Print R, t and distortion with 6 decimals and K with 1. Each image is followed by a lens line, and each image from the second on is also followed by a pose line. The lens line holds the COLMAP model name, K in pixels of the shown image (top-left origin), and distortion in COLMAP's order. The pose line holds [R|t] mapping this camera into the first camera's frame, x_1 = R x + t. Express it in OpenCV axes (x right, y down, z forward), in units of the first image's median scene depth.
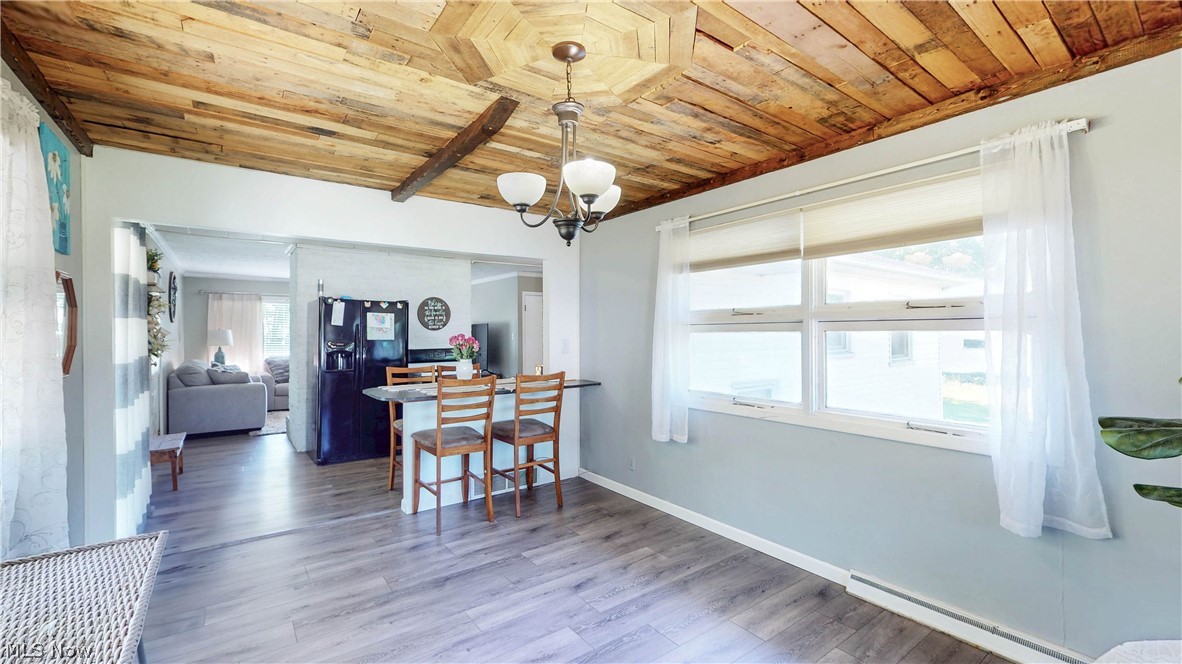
lens RADIAL K [[488.7, 0, 593.3], [0, 488.7, 332.9], [0, 0, 1]] dist [0.000770, 0.000028]
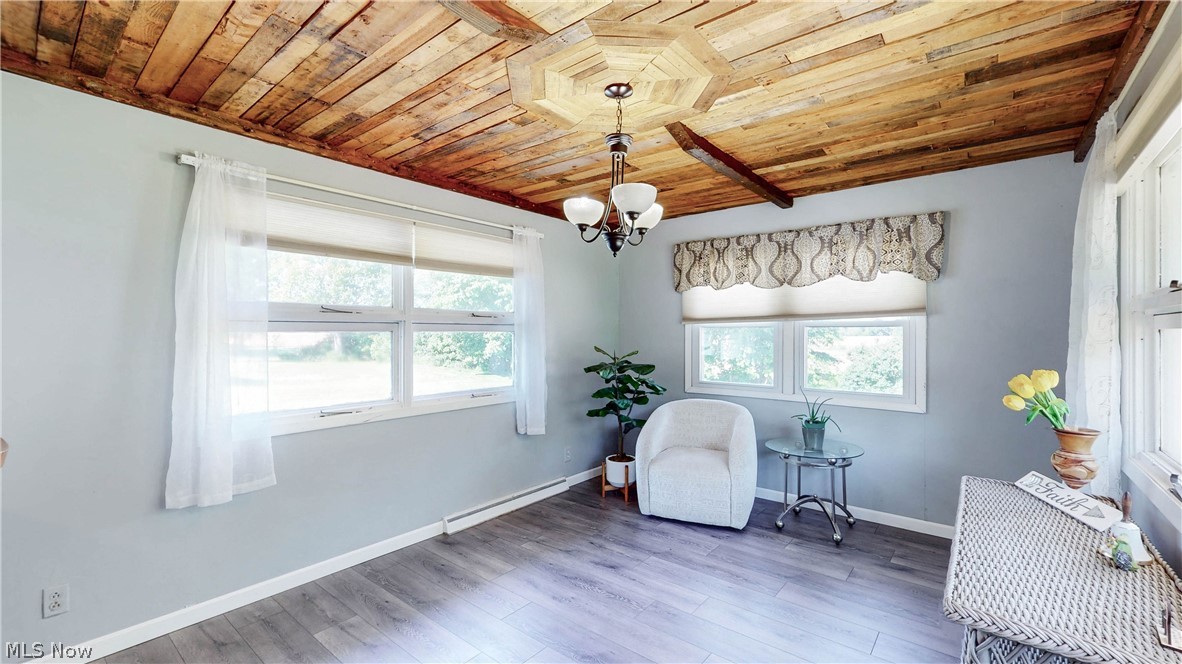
lens RADIAL K [[488.7, 0, 592.3], [0, 488.7, 332.5], [0, 0, 1]] dist [0.000770, 0.000028]
pose [[-0.241592, 0.002882, 0.970374, -0.755062], [0.000044, 0.999996, -0.002959, 0.001943], [-0.970378, -0.000673, -0.241591, 0.869218]]
